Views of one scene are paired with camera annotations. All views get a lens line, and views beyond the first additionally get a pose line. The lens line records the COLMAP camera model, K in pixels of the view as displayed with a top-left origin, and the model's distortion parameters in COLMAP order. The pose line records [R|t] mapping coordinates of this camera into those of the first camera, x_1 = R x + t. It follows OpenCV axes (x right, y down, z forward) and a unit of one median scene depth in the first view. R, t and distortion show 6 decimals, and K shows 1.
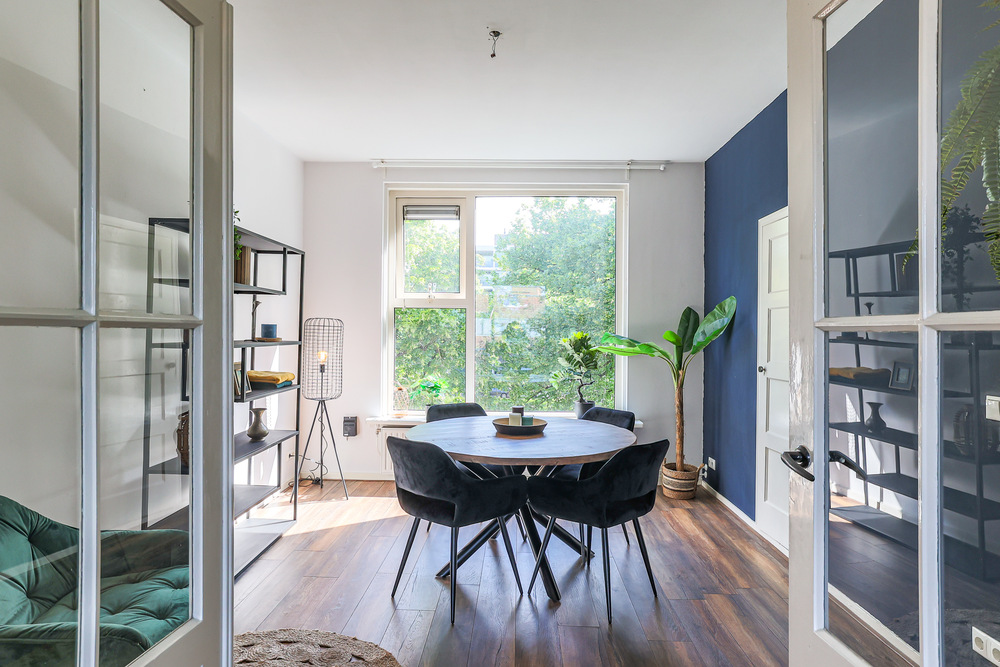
lens RADIAL K [[593.2, 0, 500.0], [0, 593.2, 333.5], [0, 0, 1]] dist [-0.064755, 0.001418]
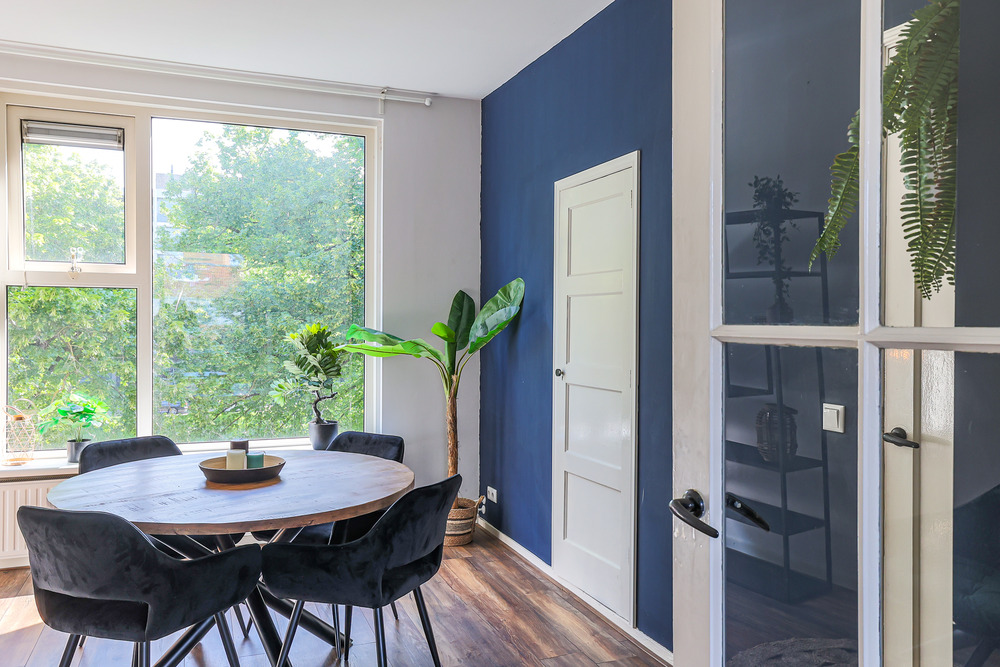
lens RADIAL K [[798.6, 0, 523.7], [0, 798.6, 324.1], [0, 0, 1]] dist [-0.040573, 0.052500]
pose [[0.910668, -0.003967, 0.413120, -0.034230], [0.001128, 0.999974, 0.007117, -0.009842], [-0.413138, -0.006016, 0.910649, 0.035727]]
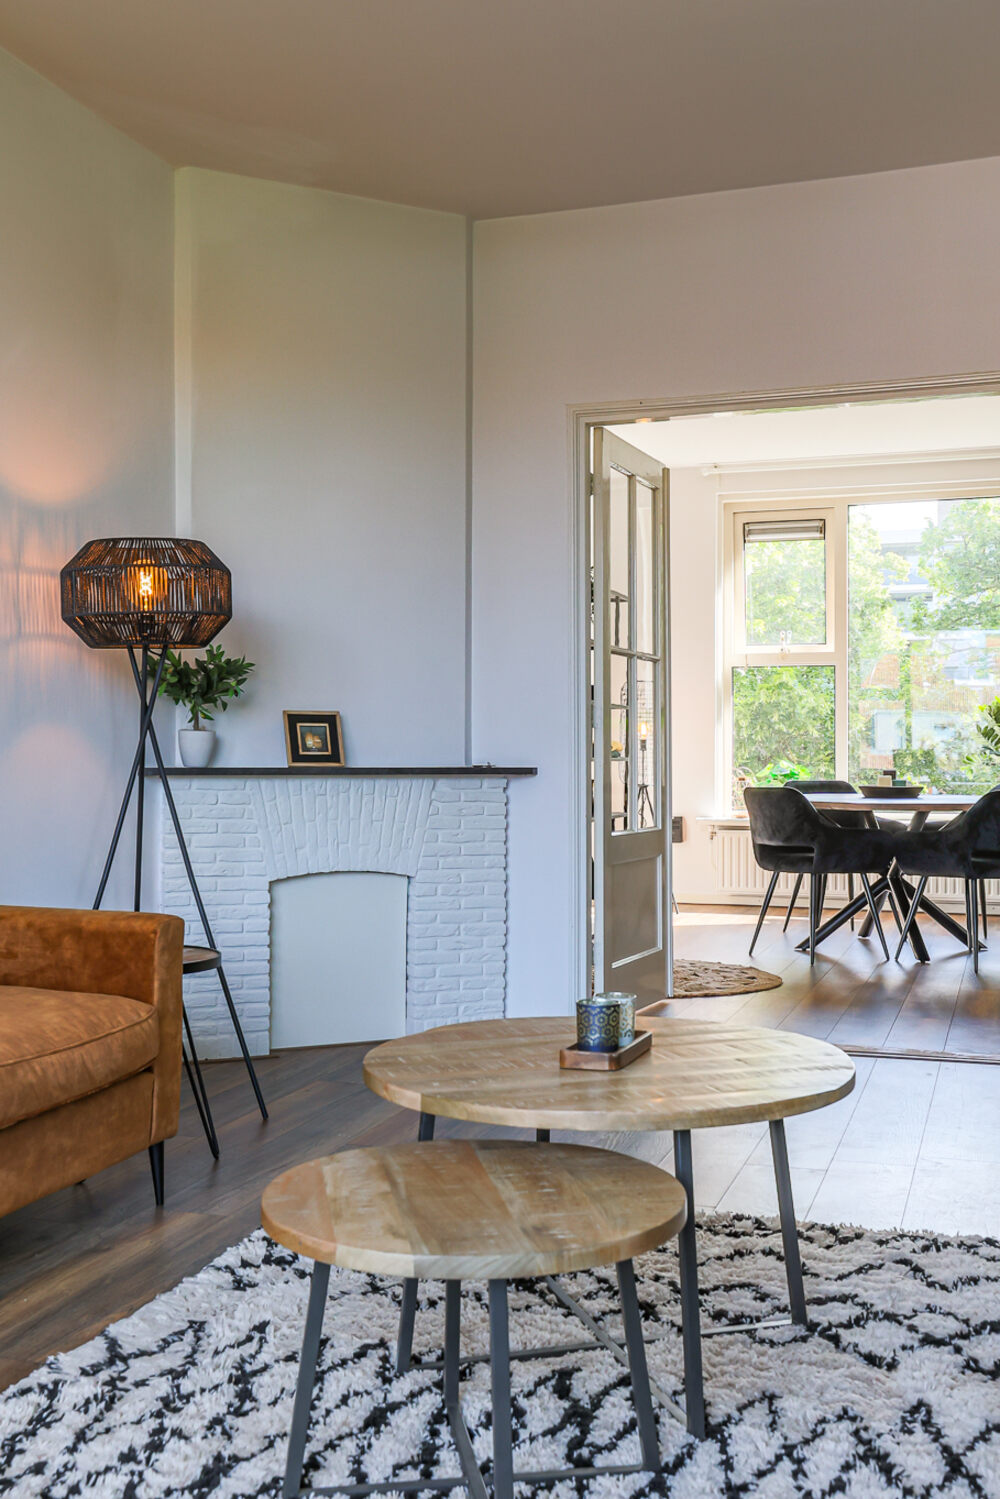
lens RADIAL K [[1491.6, 0, 500.0], [0, 1491.6, 749.5], [0, 0, 1]] dist [0.051099, 0.000349]
pose [[0.956282, -0.006740, -0.292369, 0.093138], [0.005234, 0.999969, -0.005932, 0.075895], [0.292400, 0.004143, 0.956287, -0.939191]]
